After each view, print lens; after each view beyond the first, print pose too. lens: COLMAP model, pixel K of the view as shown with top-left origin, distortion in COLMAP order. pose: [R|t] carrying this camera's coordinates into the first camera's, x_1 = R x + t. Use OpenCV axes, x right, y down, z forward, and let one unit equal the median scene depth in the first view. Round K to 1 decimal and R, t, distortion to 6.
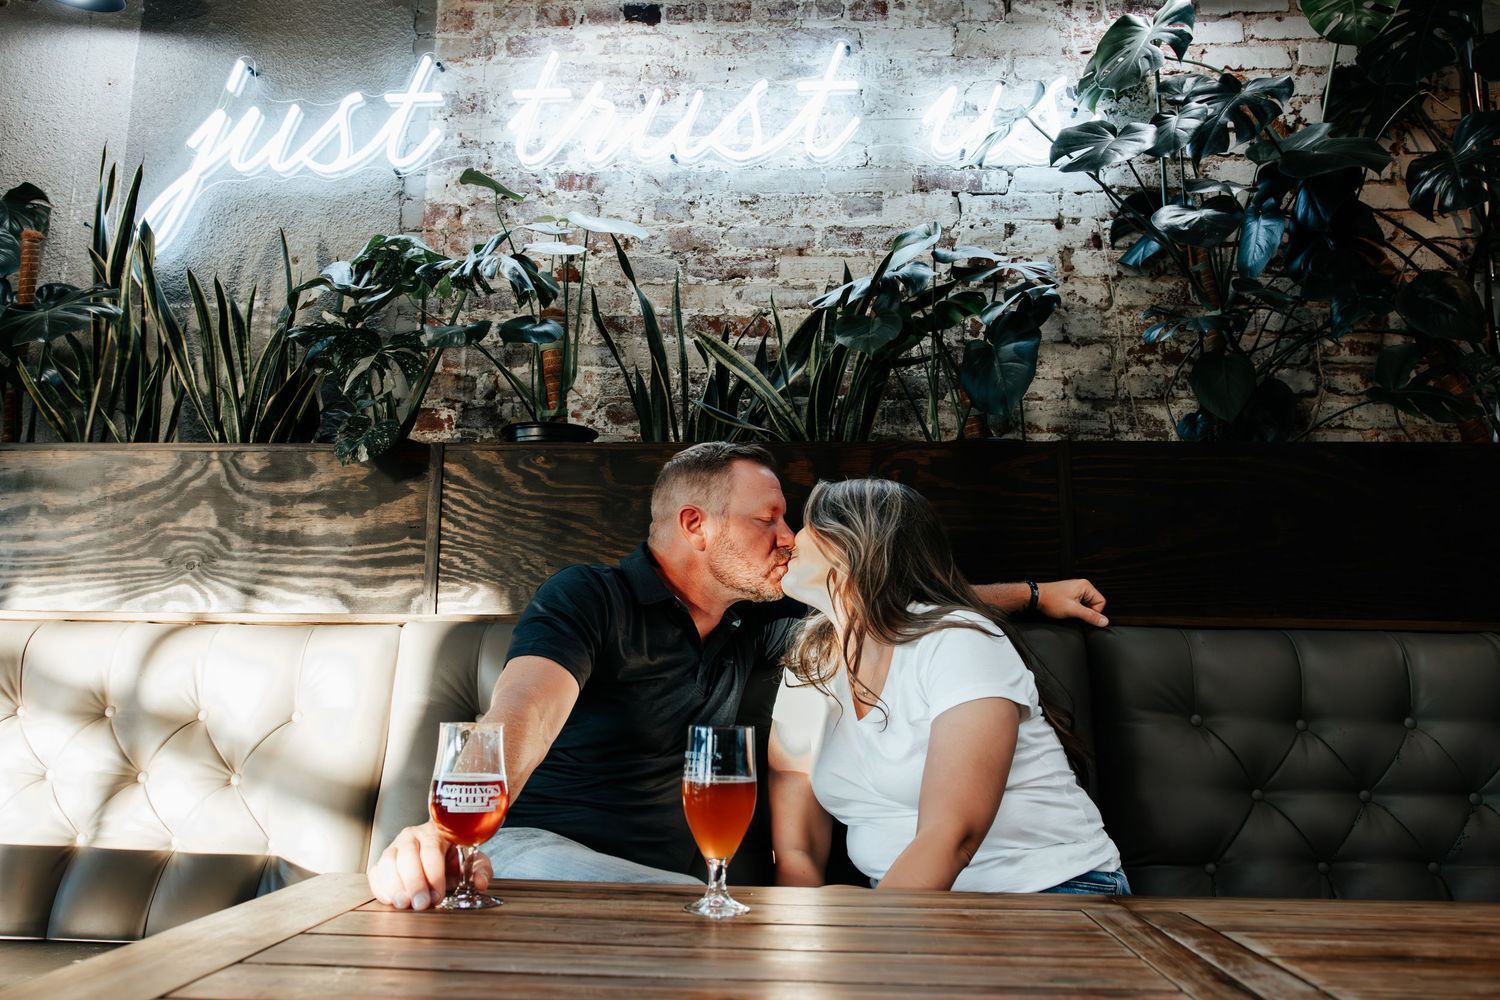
lens RADIAL K [[1287.1, 0, 740.6], [0, 1287.1, 497.8], [0, 0, 1]] dist [-0.075280, 0.062479]
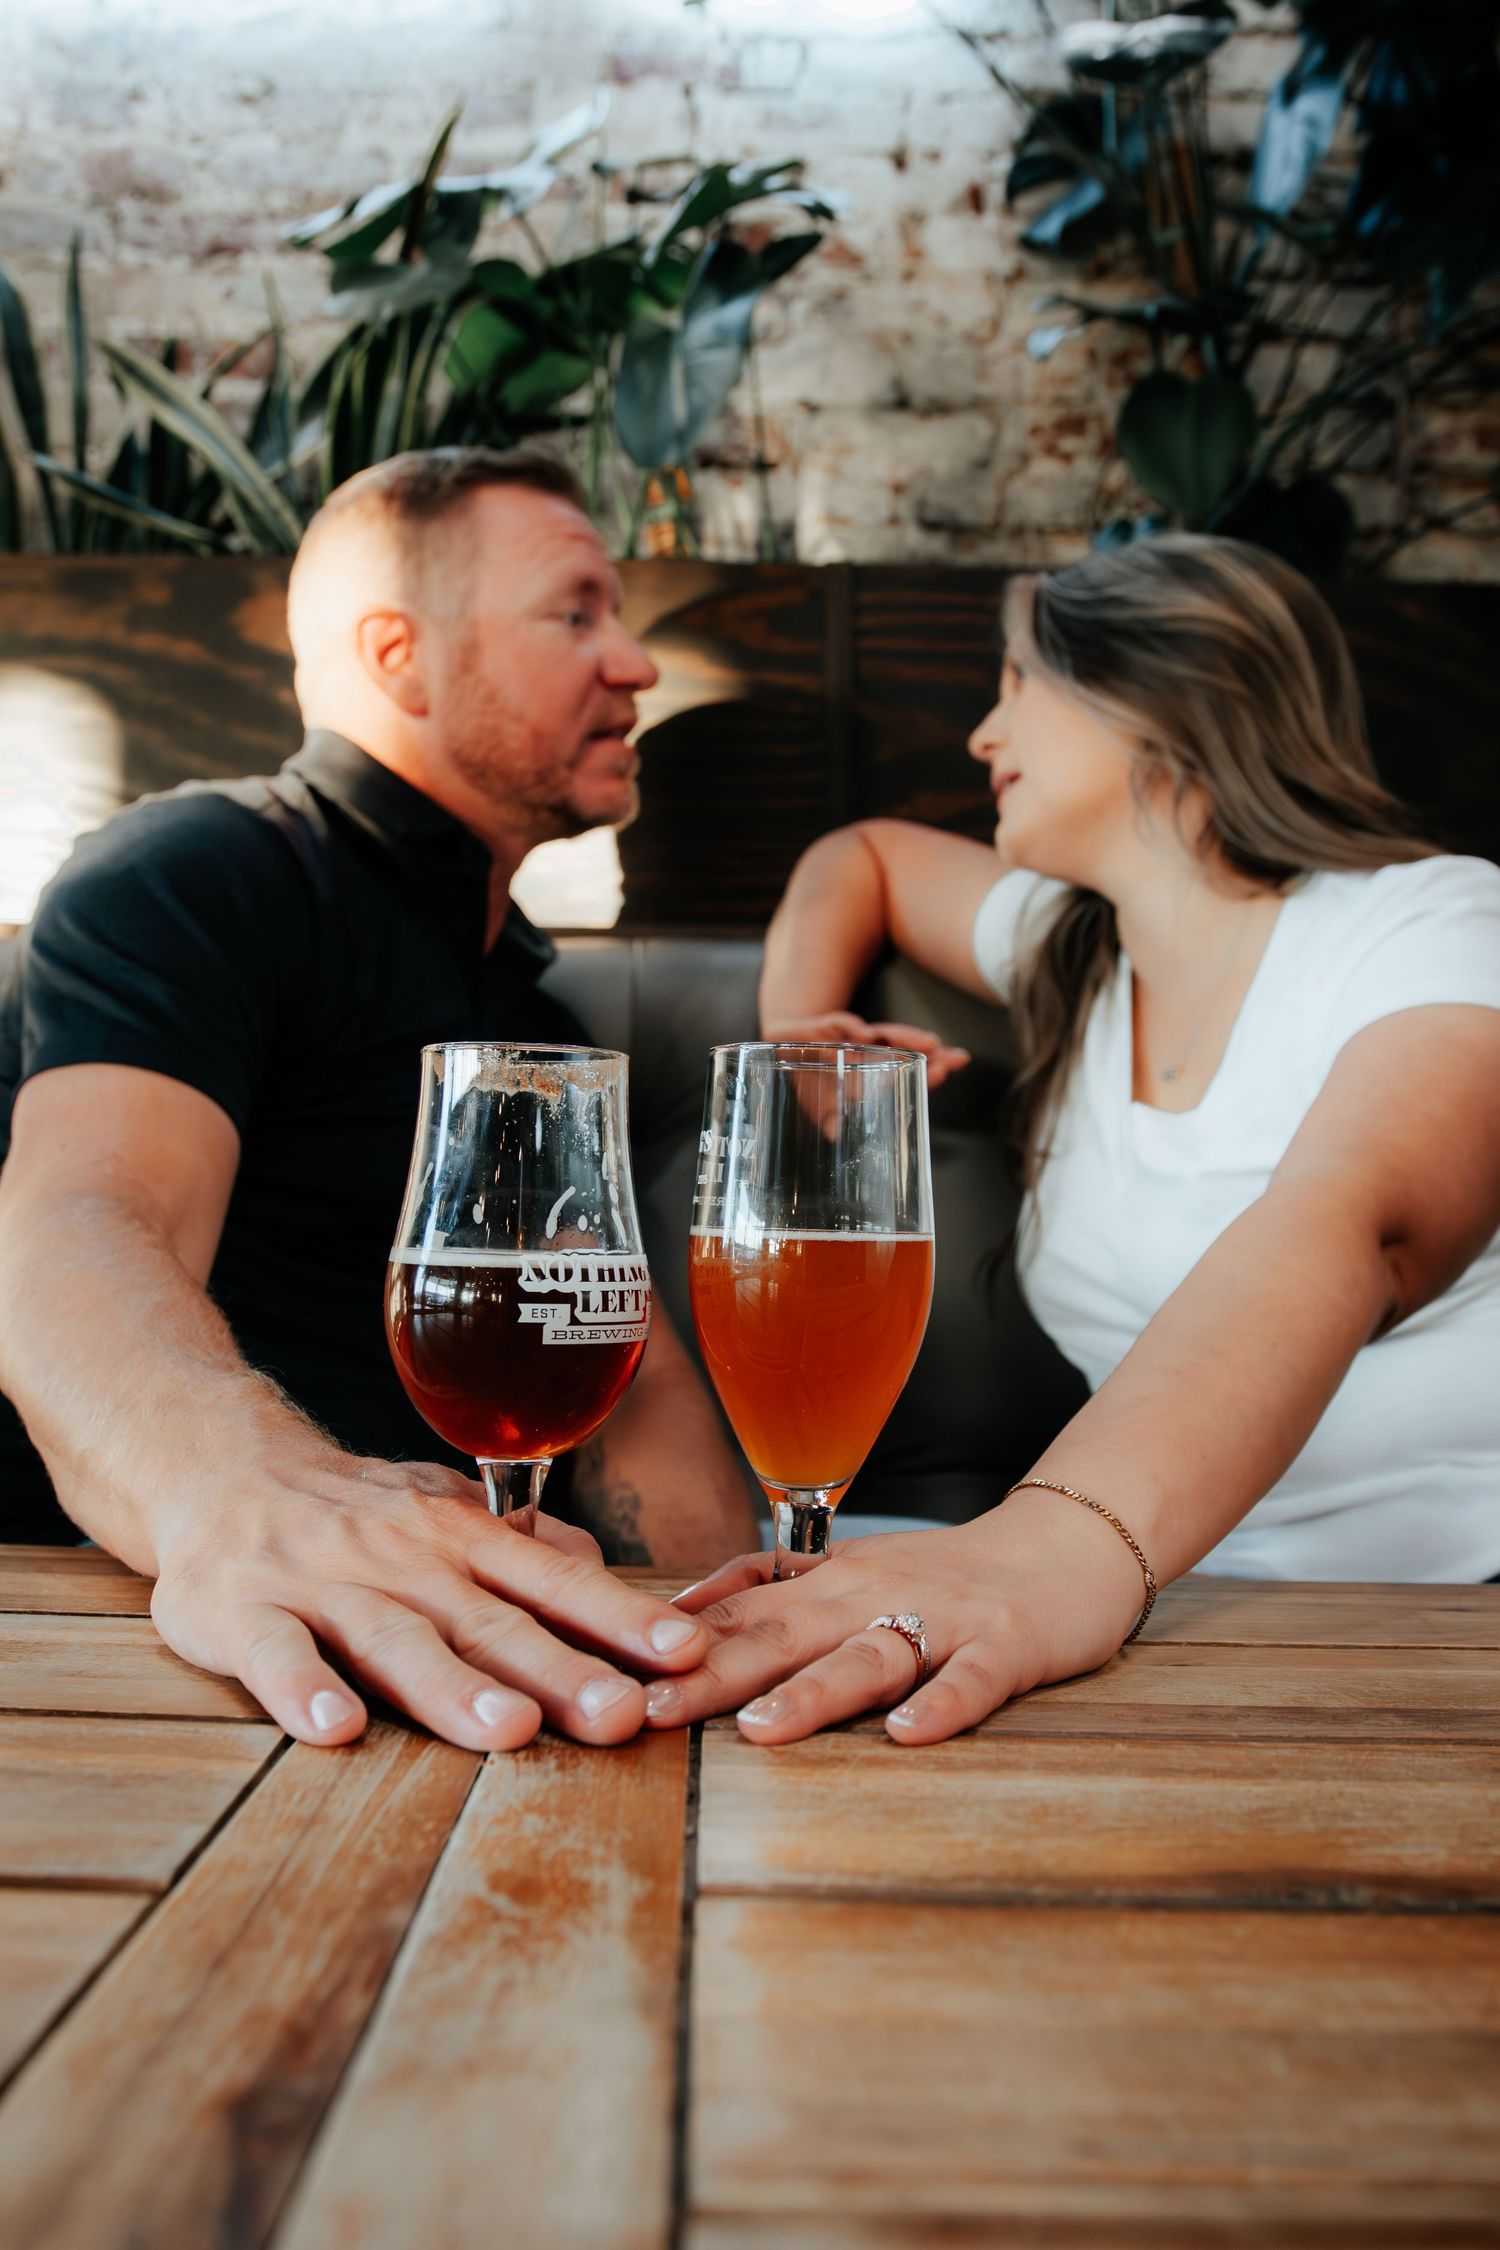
lens RADIAL K [[1958.0, 0, 752.5], [0, 1958.0, 1136.7], [0, 0, 1]] dist [-0.055275, 0.041164]
pose [[0.997038, 0.009805, 0.076288, 0.142099], [-0.018585, 0.993162, 0.115253, 0.067295], [-0.074636, -0.116329, 0.990402, 0.240816]]
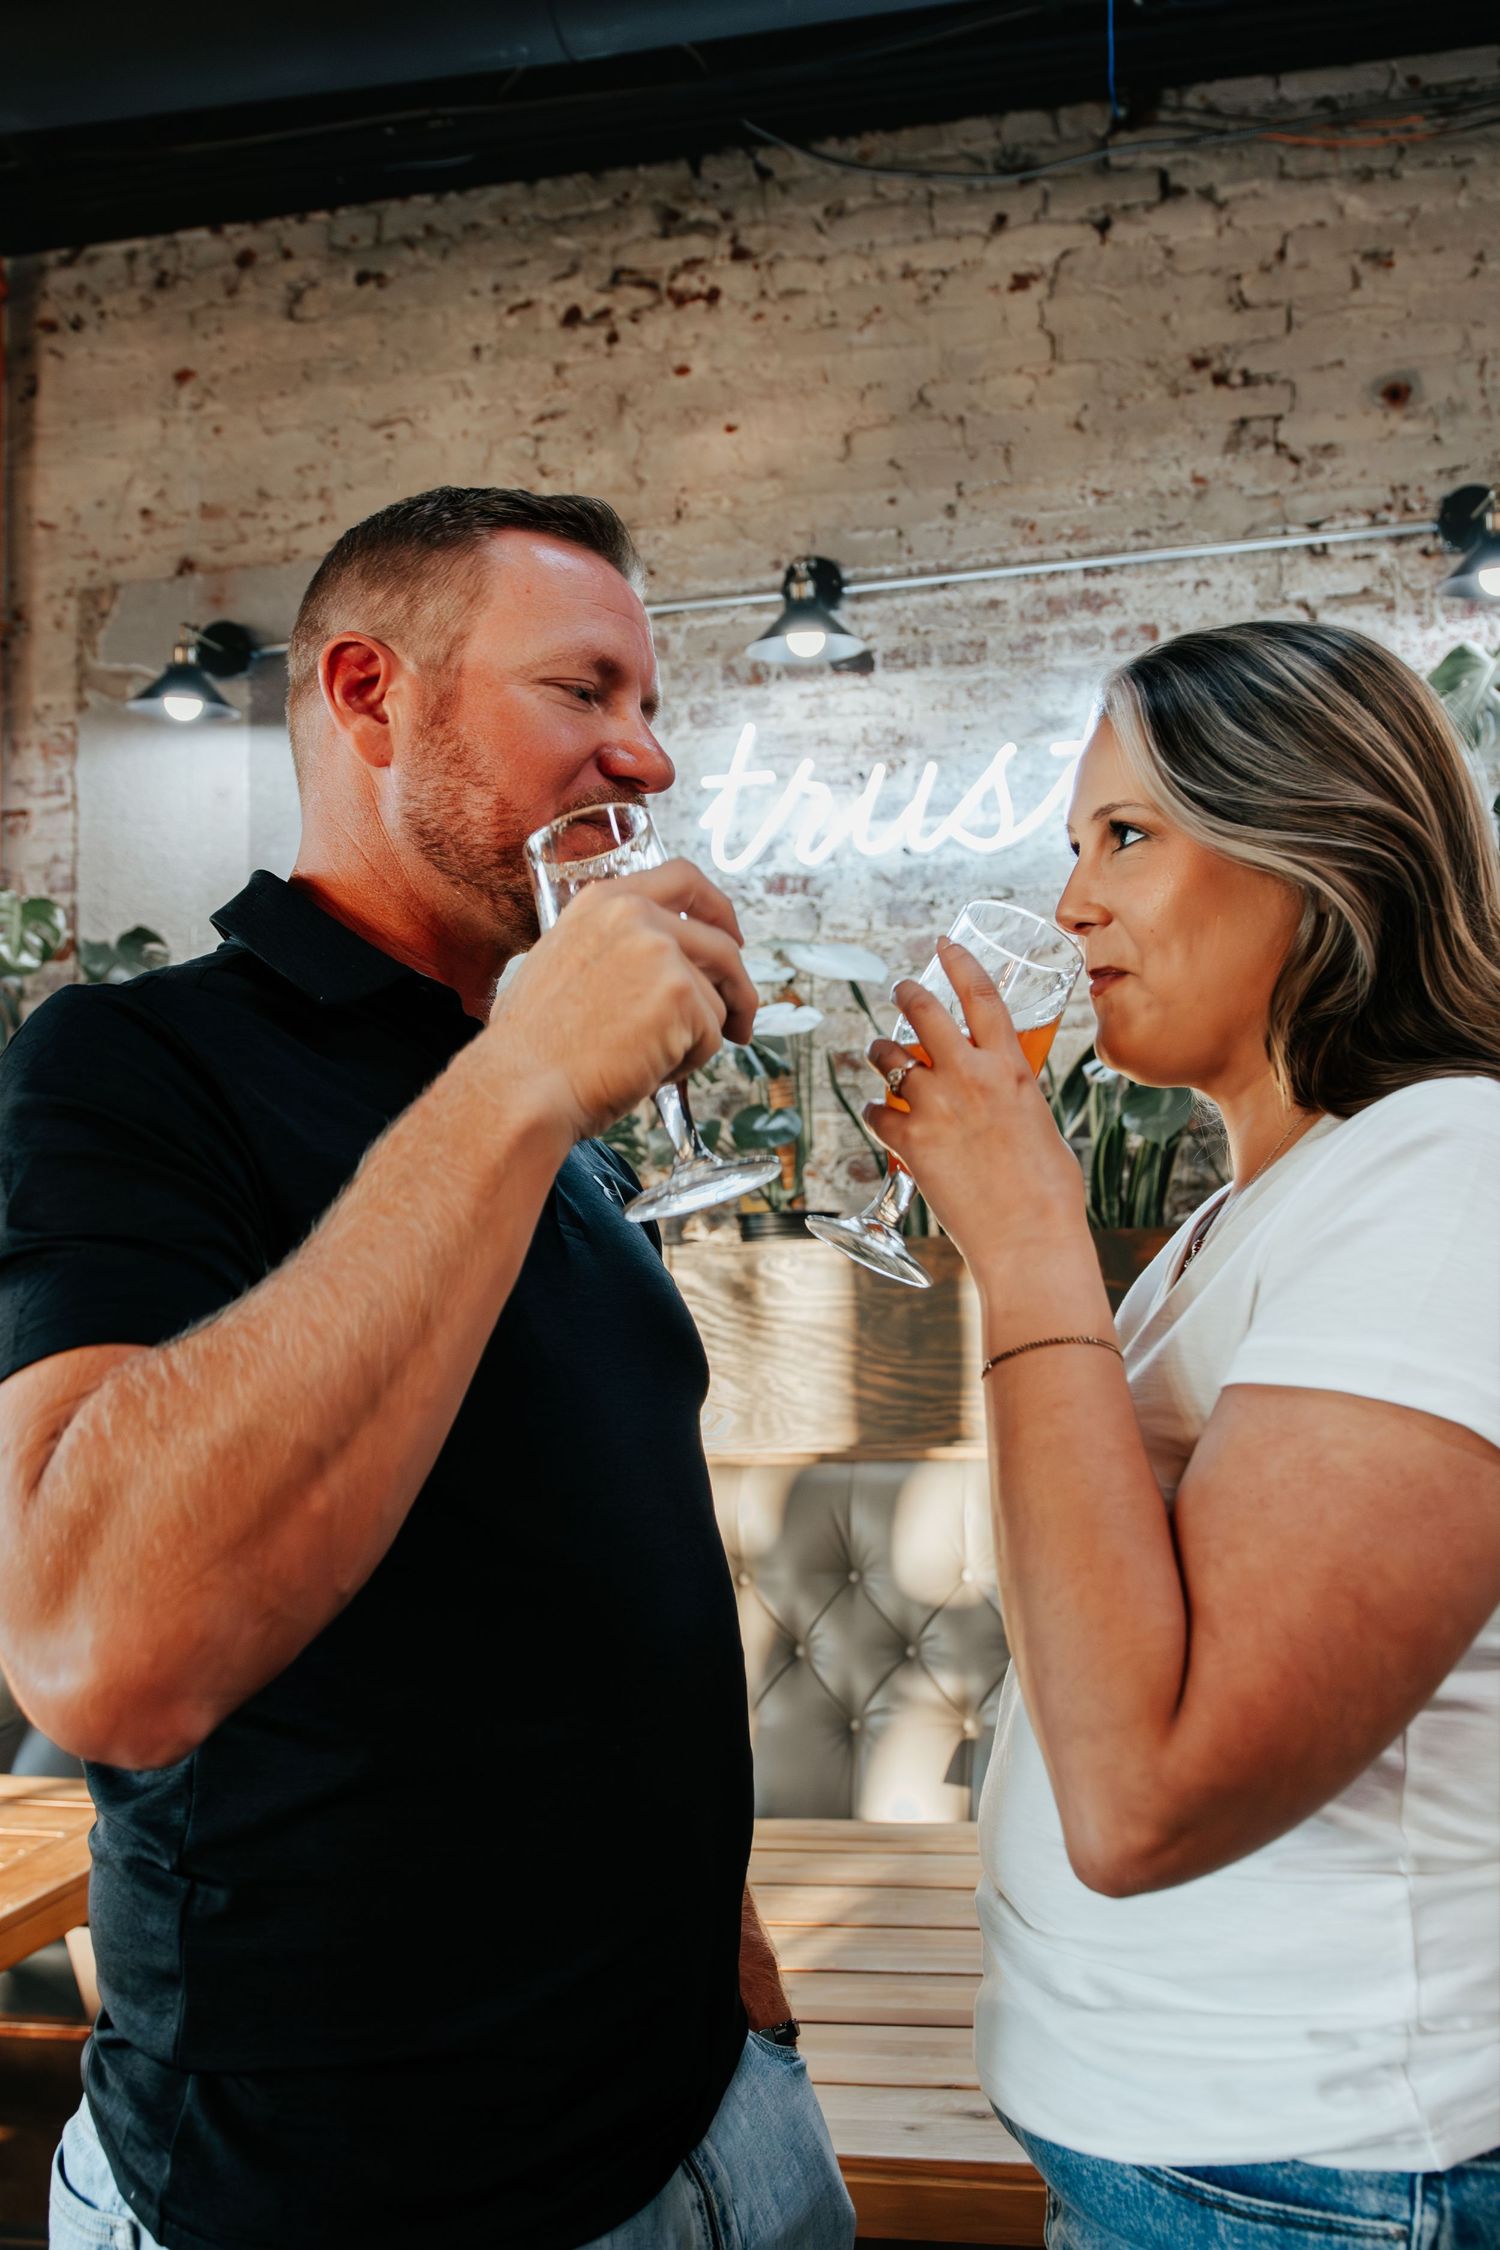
lens RADIAL K [[1930.6, 0, 743.8], [0, 1930.6, 1104.5], [0, 0, 1]] dist [-0.075280, 0.062479]
pose [[0.990022, -0.064580, -0.125240, -0.011145], [0.072438, 0.995612, 0.059236, -0.187767], [0.120865, -0.067717, 0.990357, -0.248195]]
